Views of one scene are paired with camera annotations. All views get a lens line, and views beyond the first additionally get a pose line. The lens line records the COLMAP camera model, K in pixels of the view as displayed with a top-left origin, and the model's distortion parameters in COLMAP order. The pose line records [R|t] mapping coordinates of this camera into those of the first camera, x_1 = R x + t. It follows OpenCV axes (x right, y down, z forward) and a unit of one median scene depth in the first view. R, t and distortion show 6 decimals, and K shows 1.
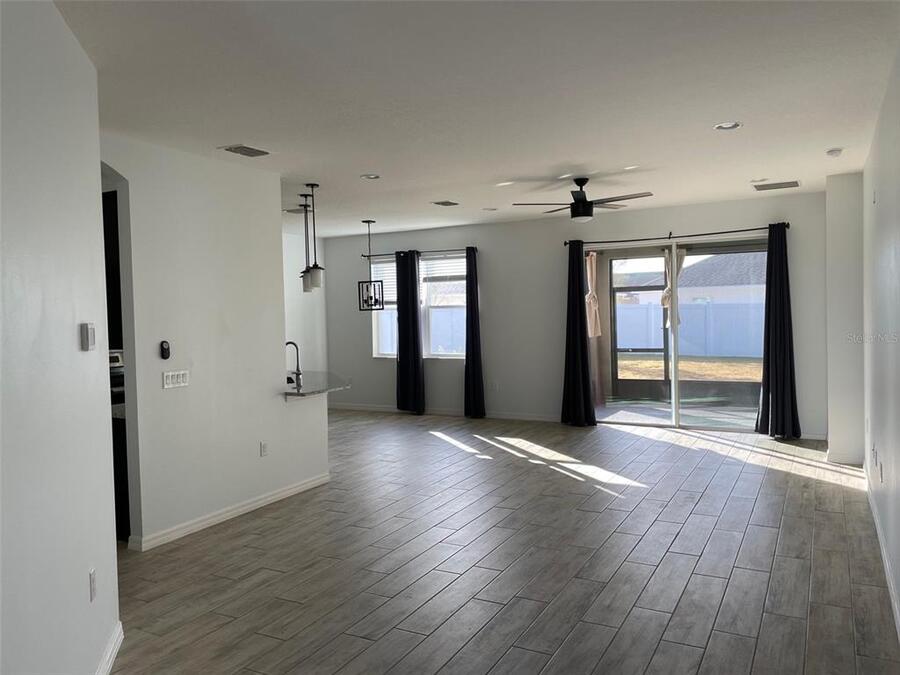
lens RADIAL K [[678.0, 0, 450.0], [0, 678.0, 337.5], [0, 0, 1]] dist [0.071565, -0.095790]
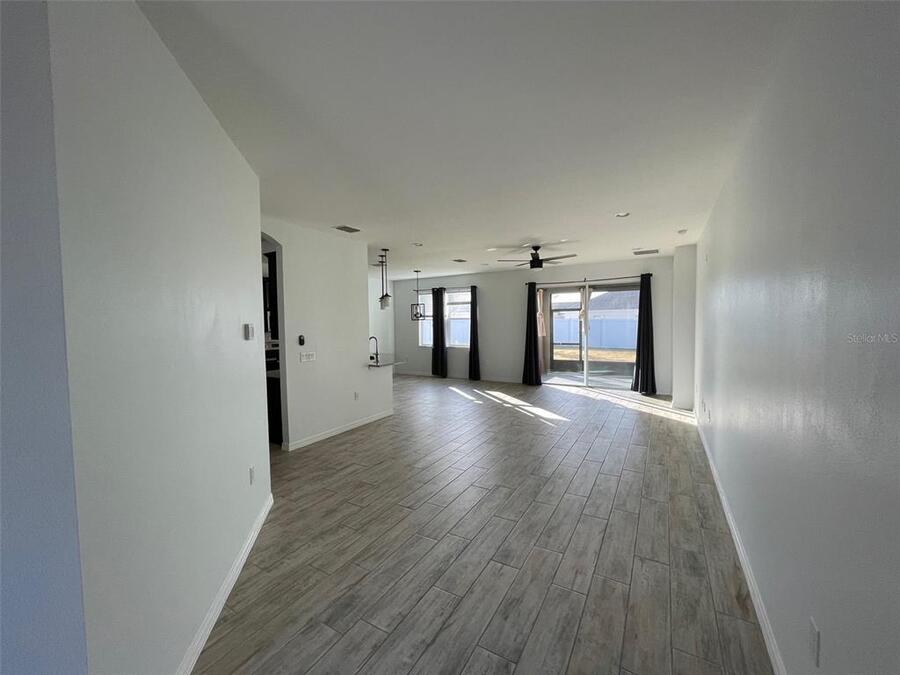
lens RADIAL K [[363.5, 0, 450.0], [0, 363.5, 337.5], [0, 0, 1]] dist [0.001528, -0.000056]
pose [[0.999386, 0.012332, -0.032808, 0.002660], [-0.012190, 0.999915, 0.004528, 0.001498], [0.032861, -0.004126, 0.999451, 0.046110]]
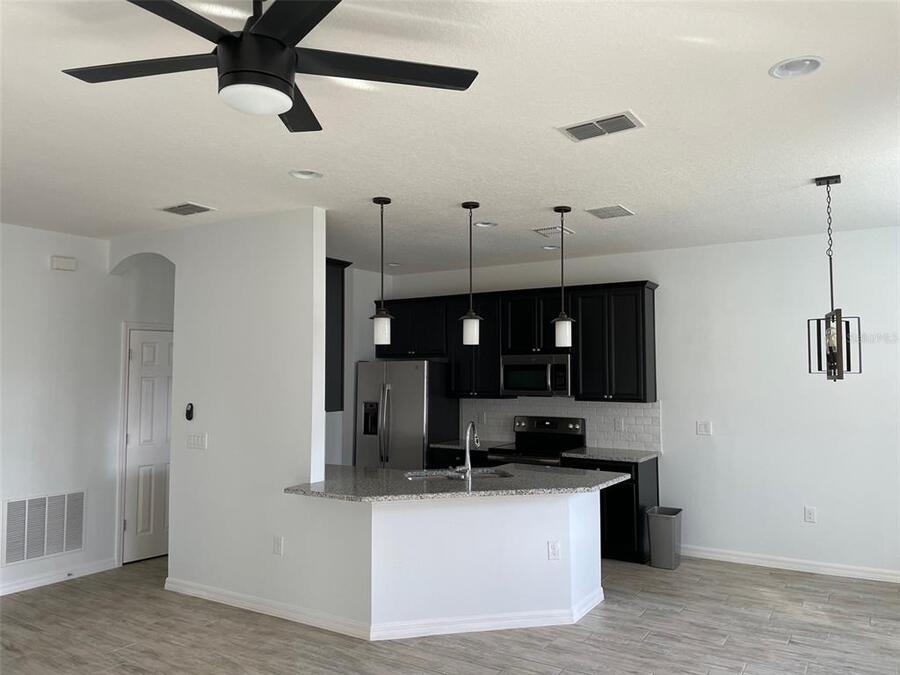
lens RADIAL K [[678.0, 0, 450.0], [0, 678.0, 337.5], [0, 0, 1]] dist [0.071565, -0.095790]
pose [[-0.057542, -0.029399, -0.997910, 0.509713], [-0.041086, 0.998789, -0.027056, -0.068769], [0.997497, 0.039444, -0.058681, 1.166574]]
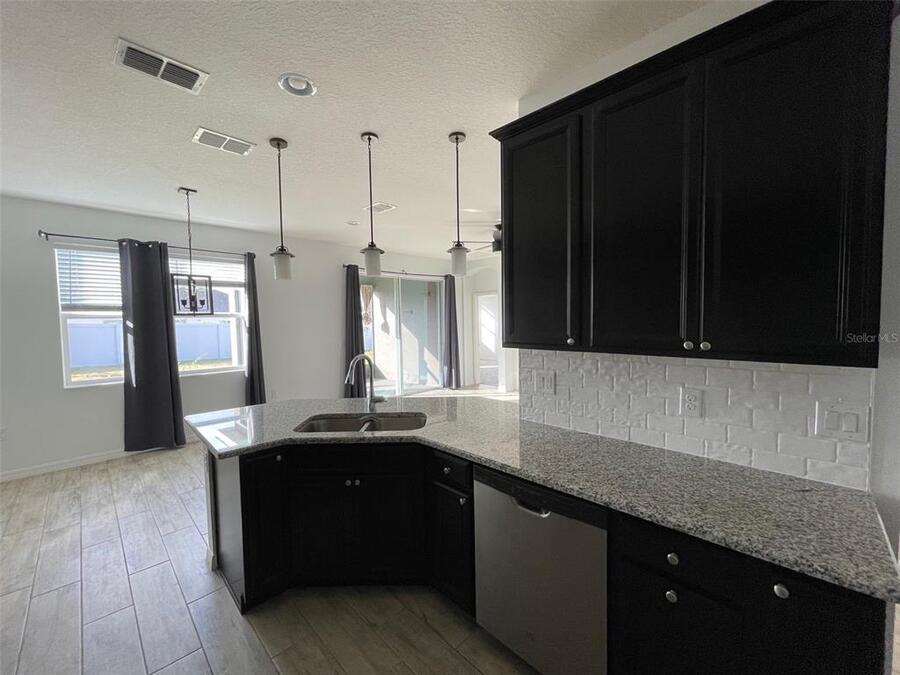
lens RADIAL K [[363.5, 0, 450.0], [0, 363.5, 337.5], [0, 0, 1]] dist [0.001528, -0.000056]
pose [[0.269561, -0.030771, 0.962491, -0.625214], [0.048598, 0.998650, 0.018316, -0.016736], [-0.961756, 0.041838, 0.270693, 0.950486]]
